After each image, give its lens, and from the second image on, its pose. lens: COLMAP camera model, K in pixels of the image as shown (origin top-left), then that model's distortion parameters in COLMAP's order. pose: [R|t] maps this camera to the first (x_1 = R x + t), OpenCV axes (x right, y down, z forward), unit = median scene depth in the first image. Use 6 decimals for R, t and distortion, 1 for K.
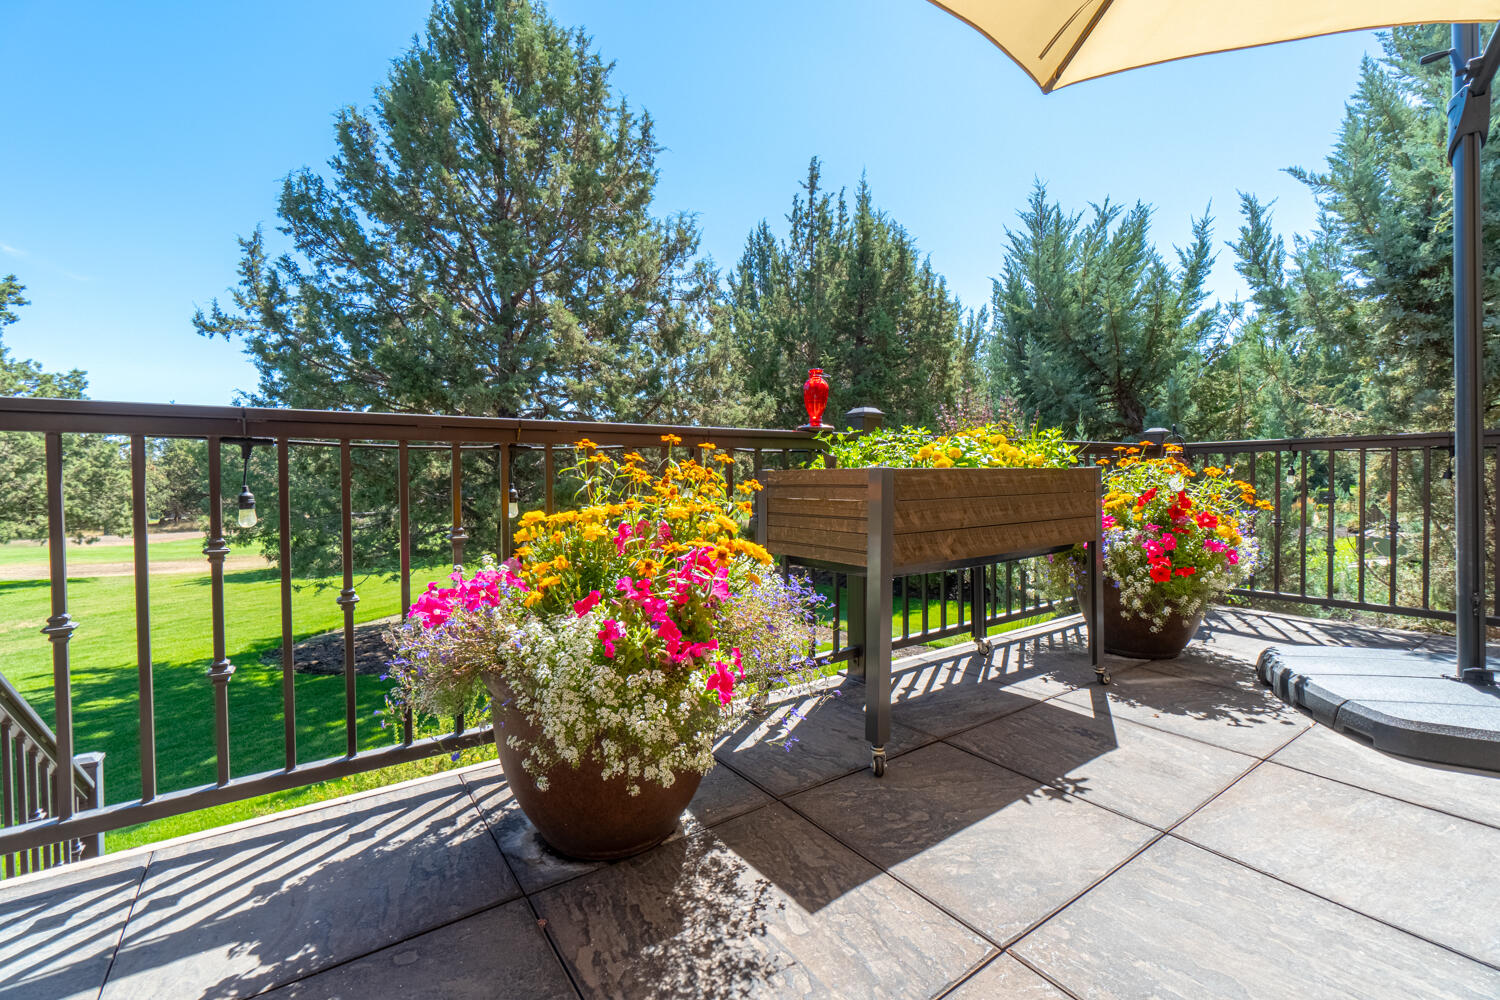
lens RADIAL K [[645.4, 0, 745.8], [0, 645.4, 493.2], [0, 0, 1]] dist [-0.001020, 0.000033]
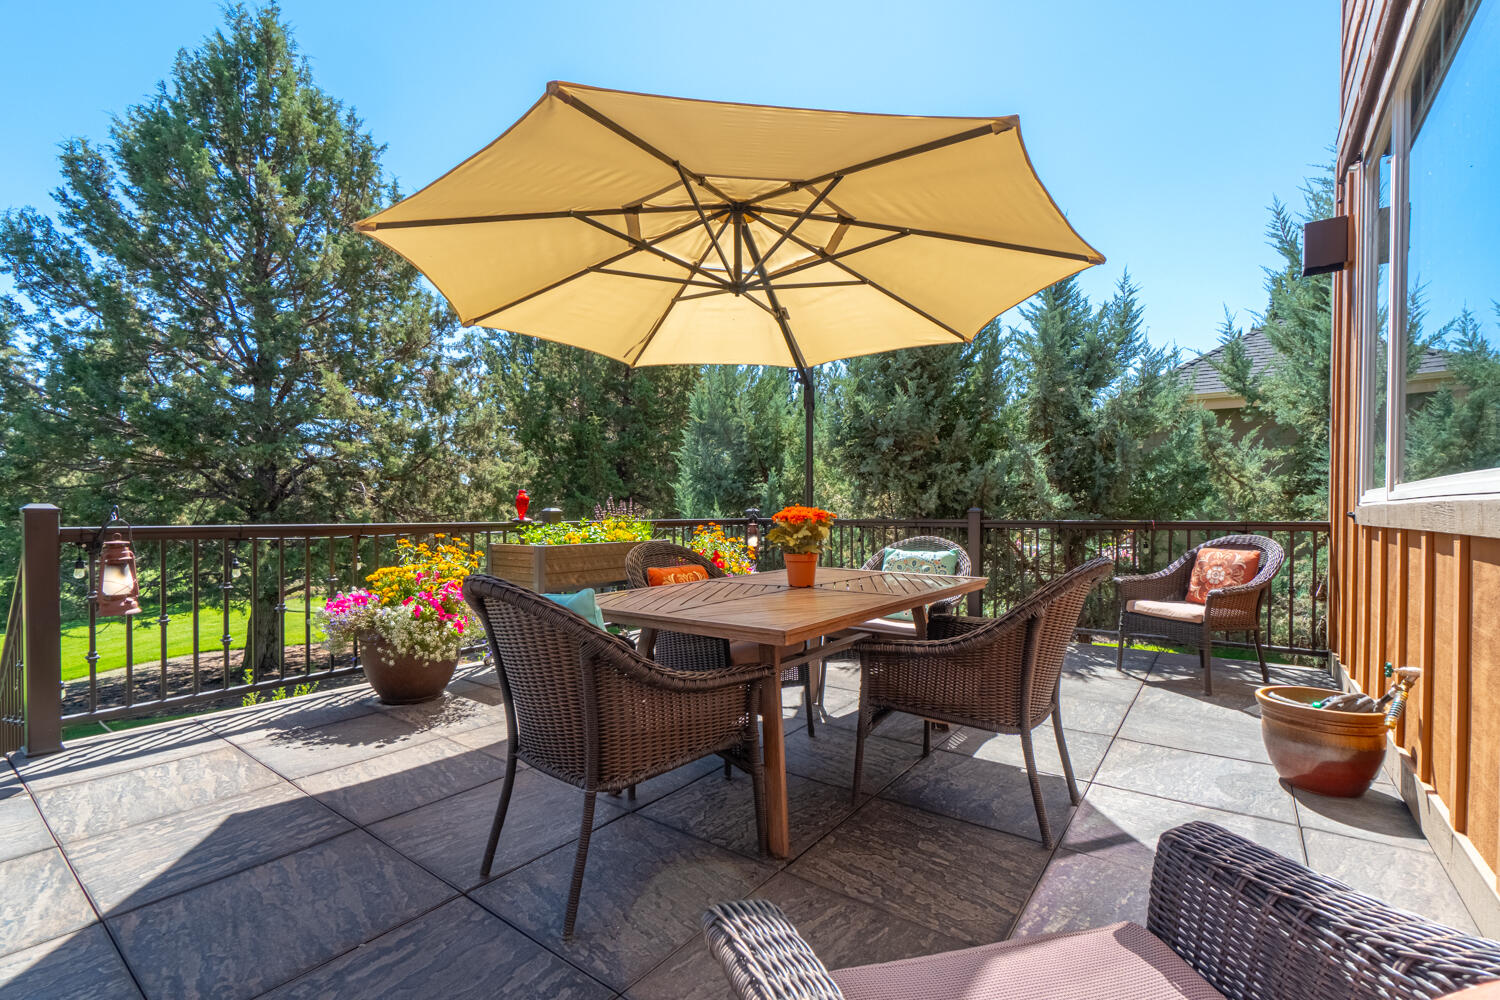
lens RADIAL K [[667.2, 0, 753.8], [0, 667.2, 520.3], [0, 0, 1]] dist [-0.010978, 0.000320]
pose [[0.947203, 0.004112, 0.320607, 0.030745], [0.001054, 0.999872, -0.015939, -0.016313], [-0.320632, 0.015435, 0.947078, -0.271585]]
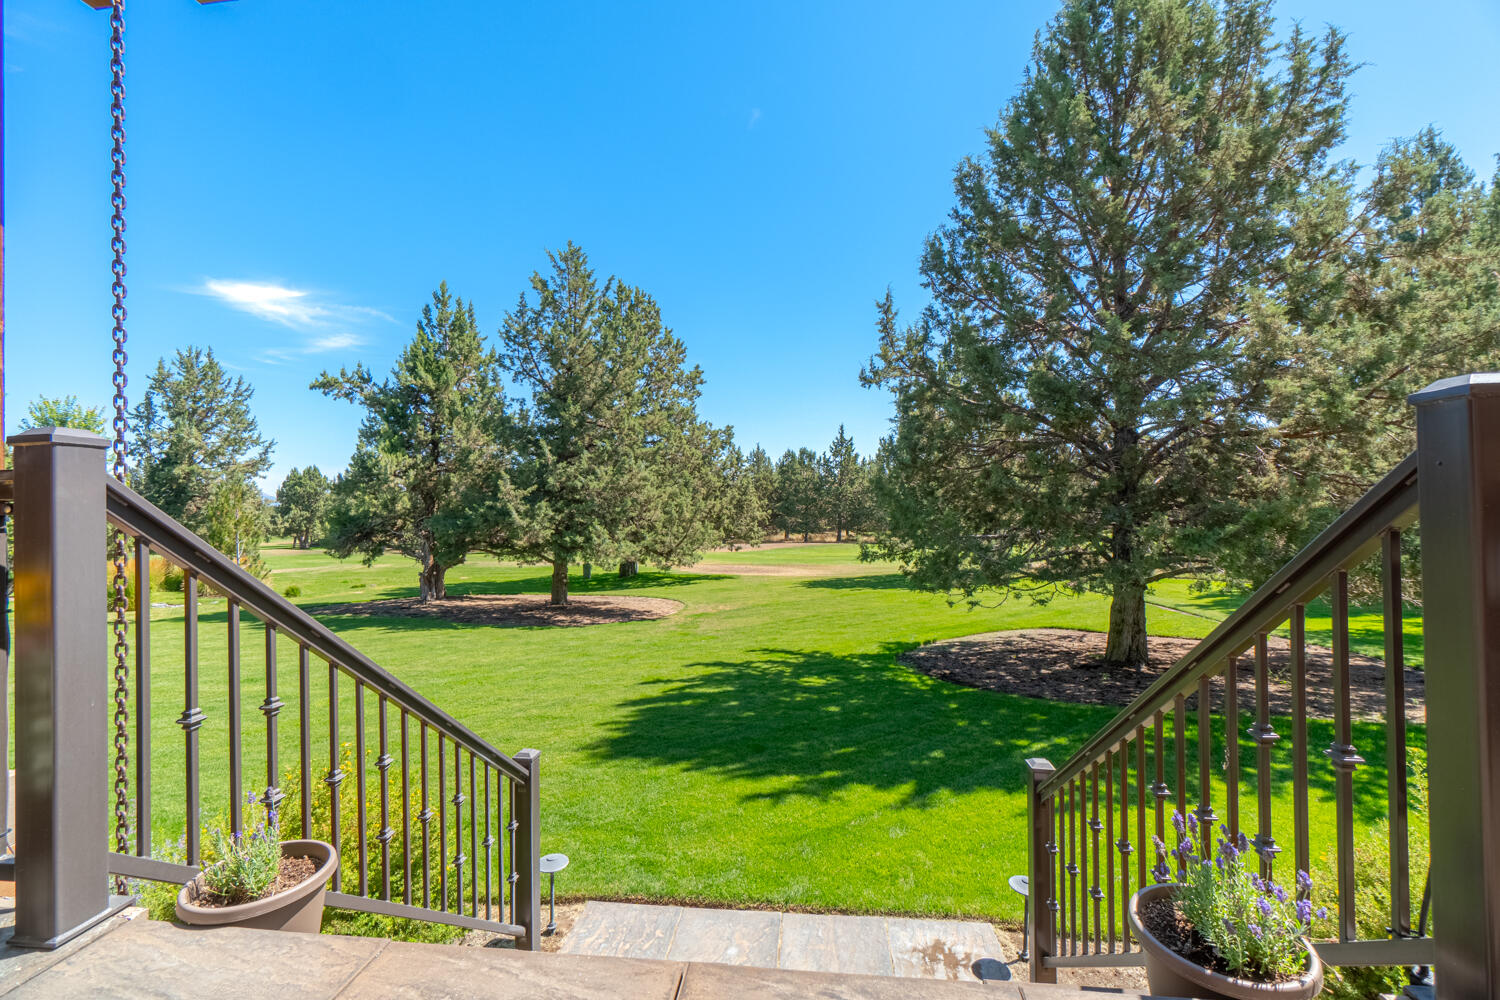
lens RADIAL K [[656.2, 0, 750.0], [0, 656.2, 500.0], [0, 0, 1]] dist [-0.002044, 0.000014]
pose [[0.743792, -0.013591, -0.668273, -0.173602], [0.000922, 0.999813, -0.019308, -0.008704], [0.668411, 0.013745, 0.743665, -0.055404]]
